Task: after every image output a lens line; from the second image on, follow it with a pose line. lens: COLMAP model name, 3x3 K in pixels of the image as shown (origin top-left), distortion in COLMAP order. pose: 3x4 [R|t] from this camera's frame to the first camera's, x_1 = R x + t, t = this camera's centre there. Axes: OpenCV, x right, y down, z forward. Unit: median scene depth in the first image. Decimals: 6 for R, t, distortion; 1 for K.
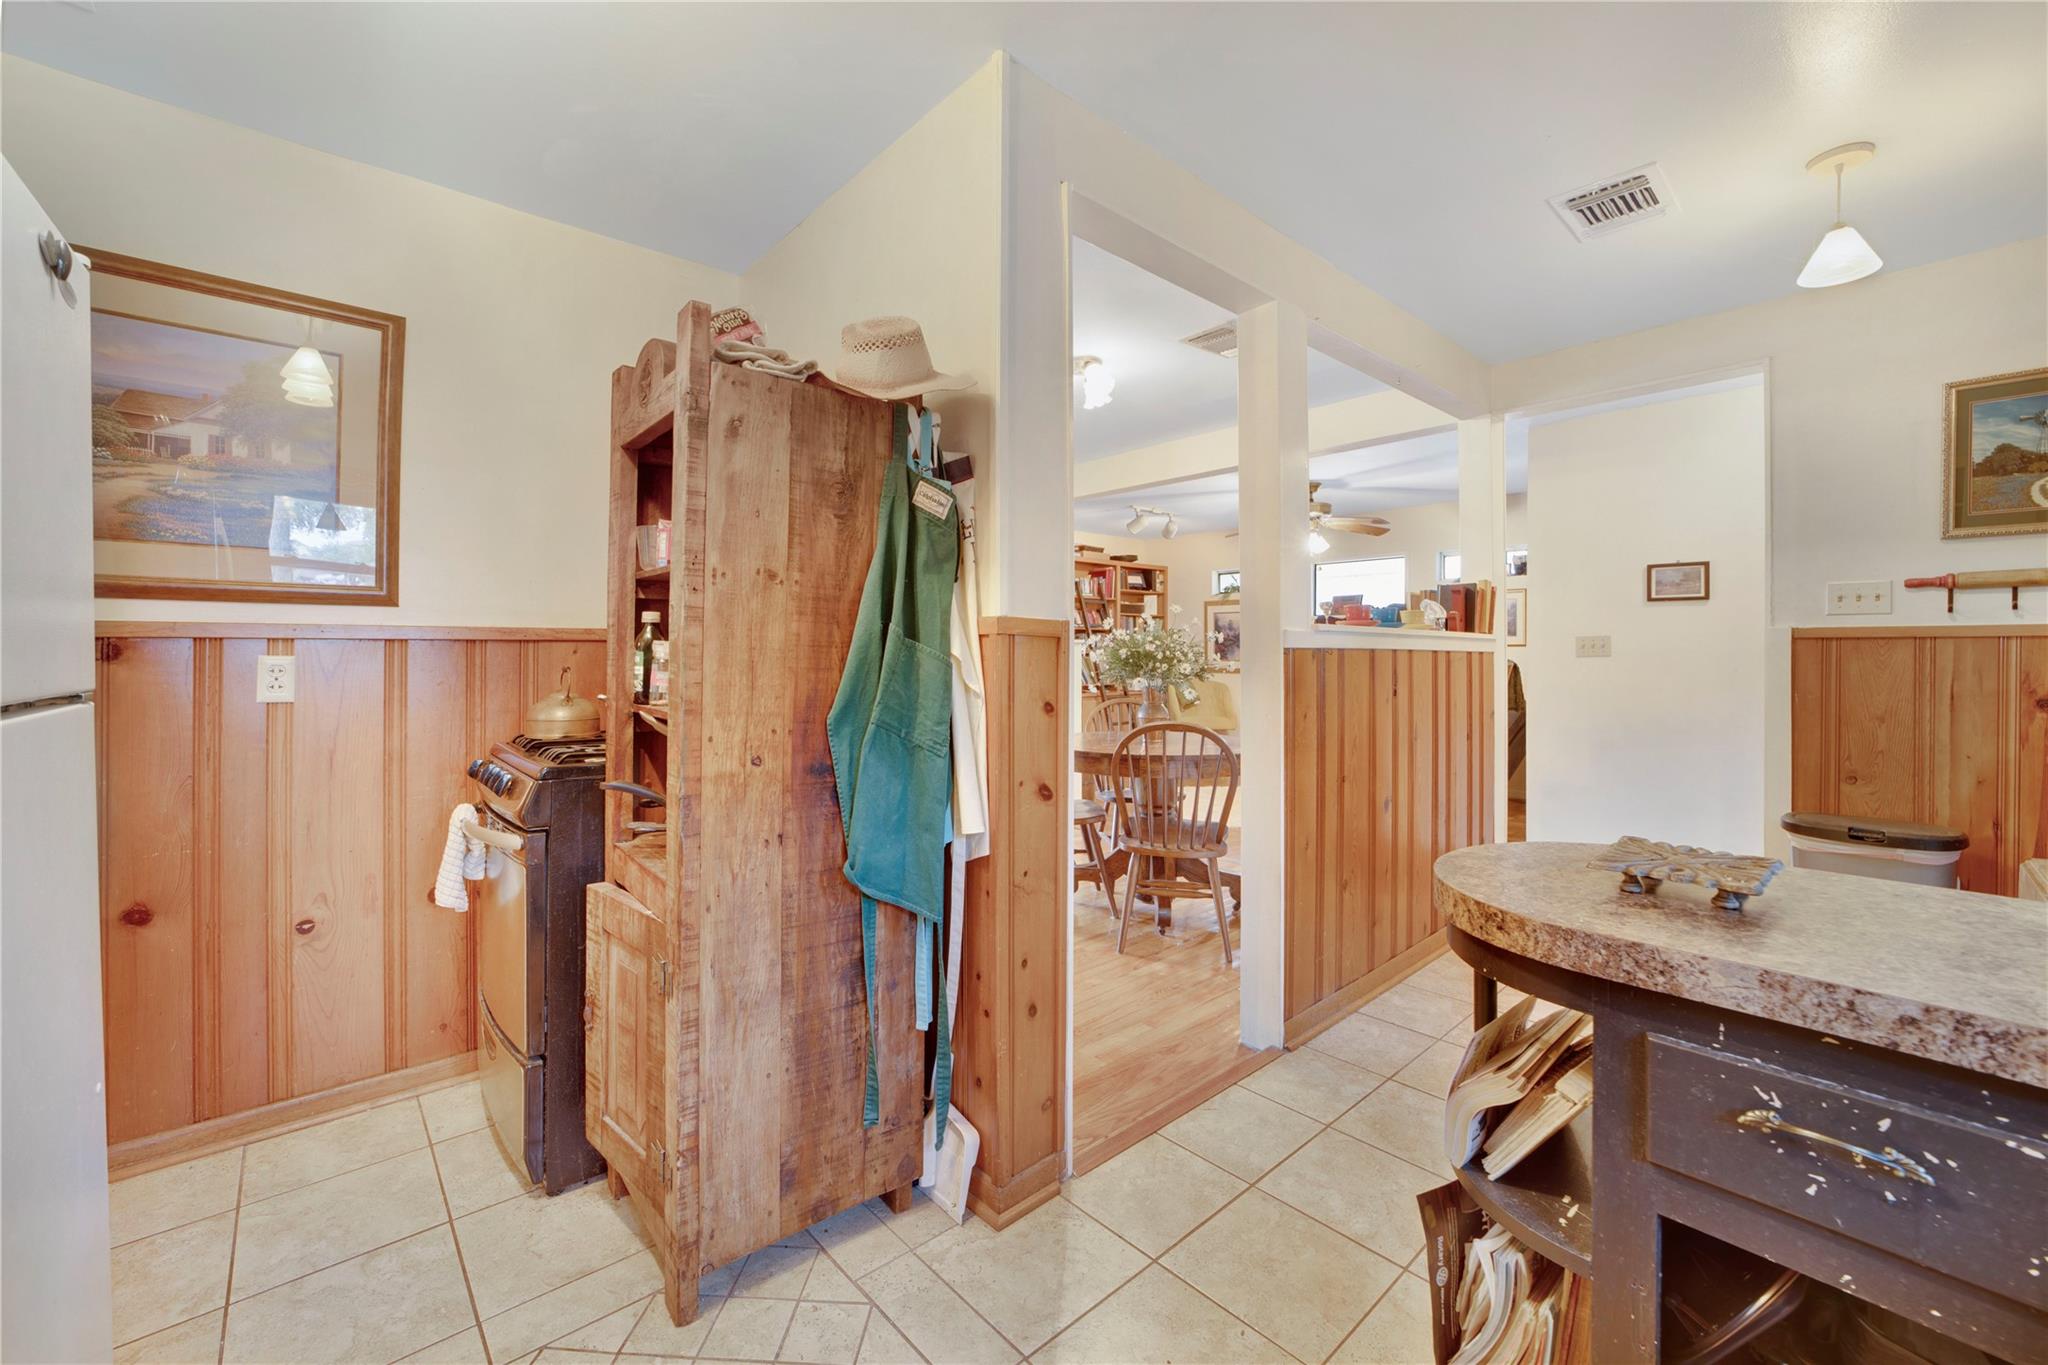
lens RADIAL K [[826.4, 0, 1021.5], [0, 826.4, 665.3], [0, 0, 1]] dist [-0.014389, 0.000691]
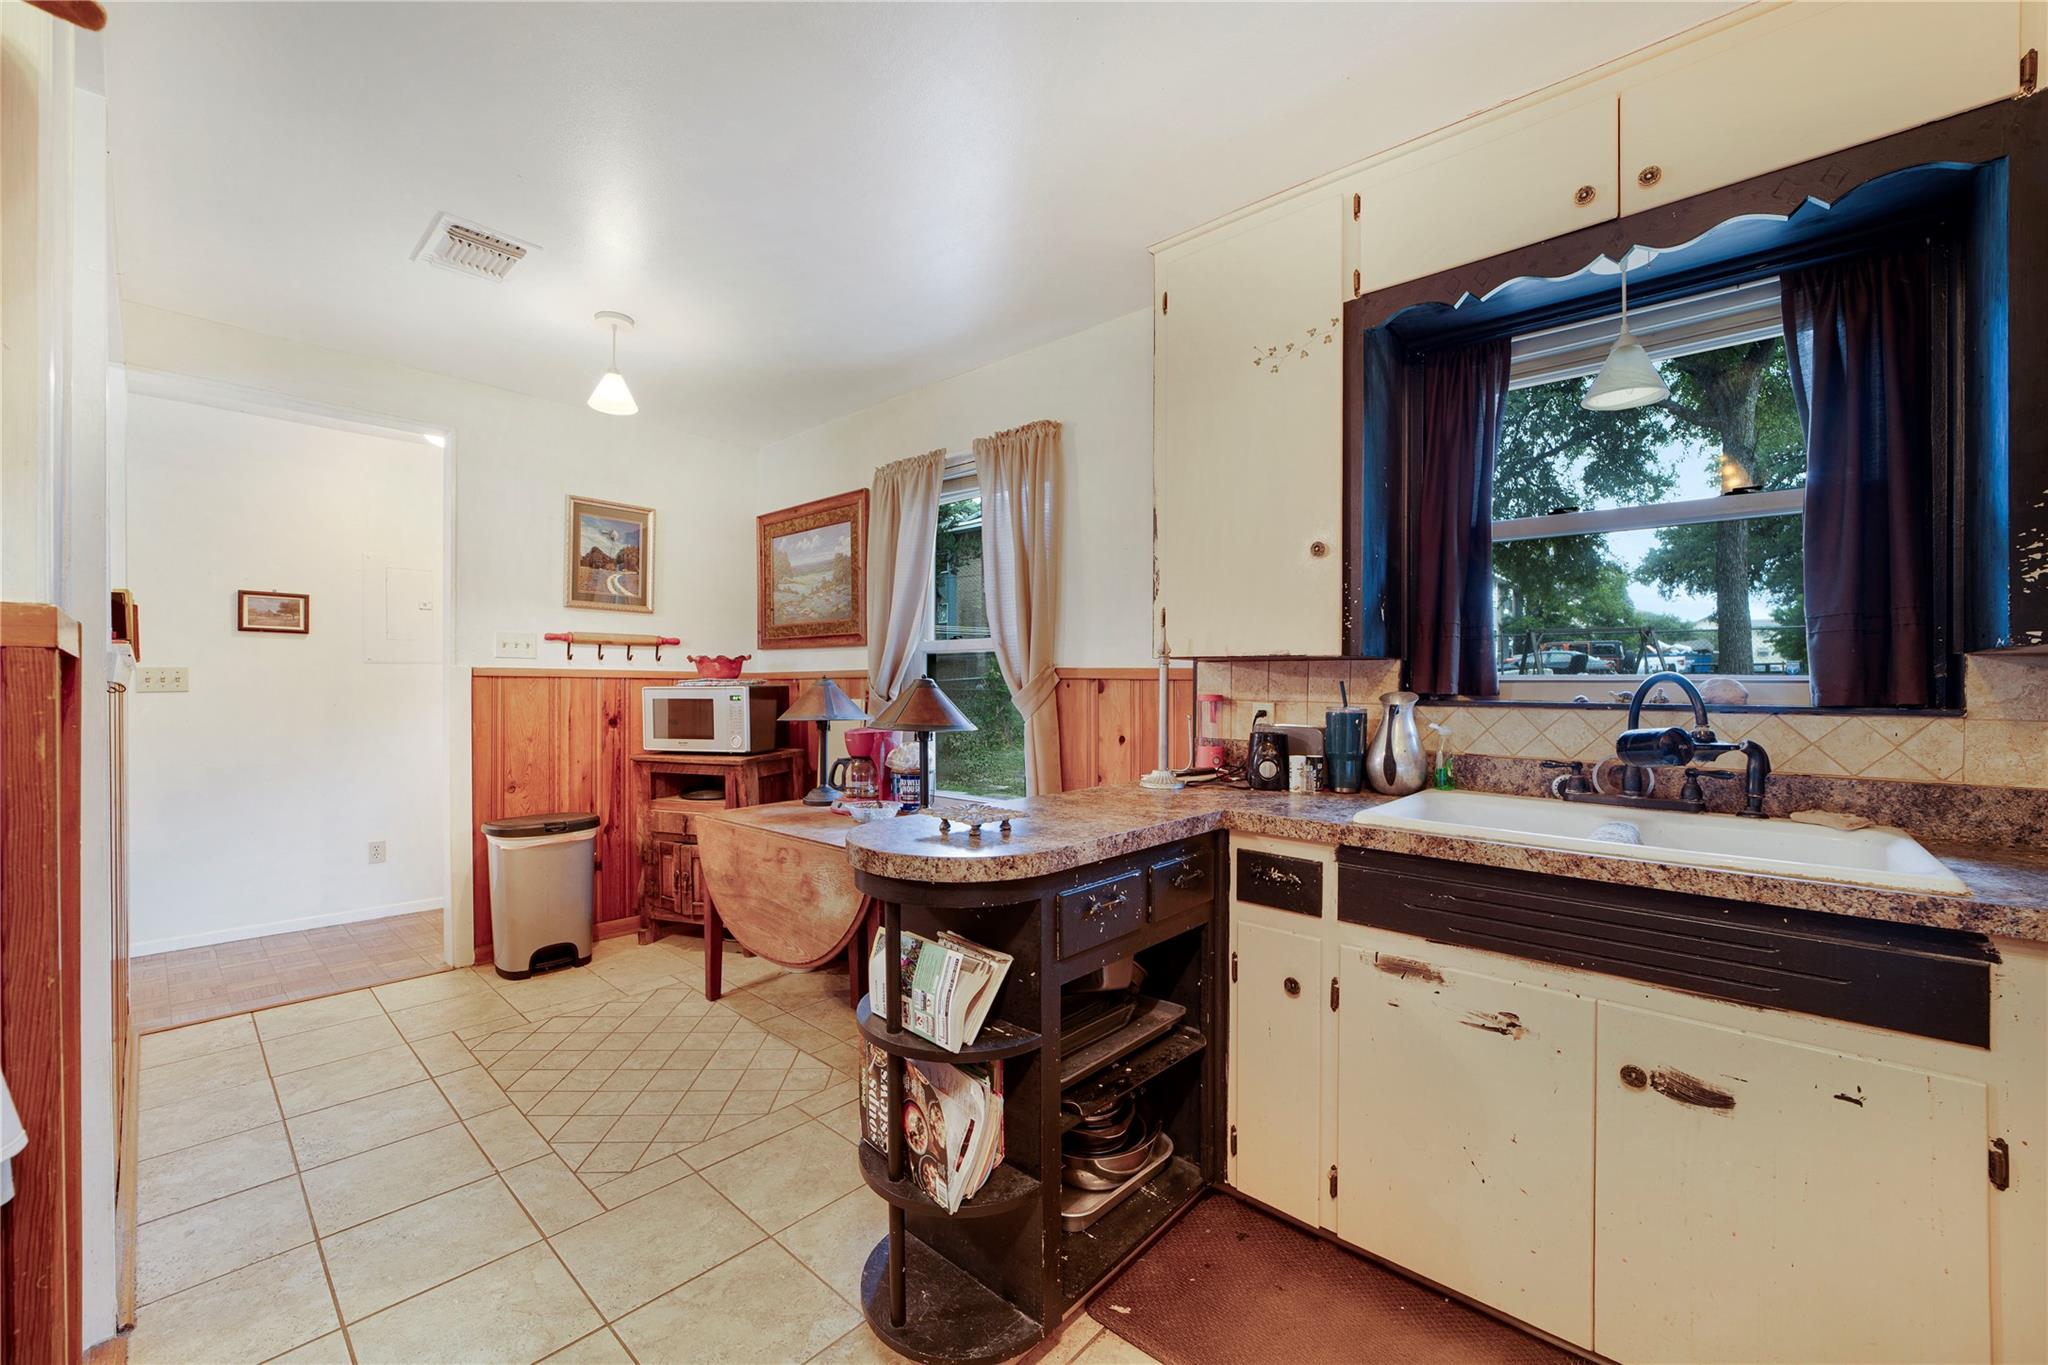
lens RADIAL K [[807.8, 0, 1017.5], [0, 807.8, 704.6], [0, 0, 1]] dist [-0.019134, 0.000742]
pose [[-0.104685, -0.020913, 0.994286, -0.314776], [0.011206, 0.999691, 0.022207, -0.009564], [-0.994442, 0.013466, -0.104418, 0.375137]]
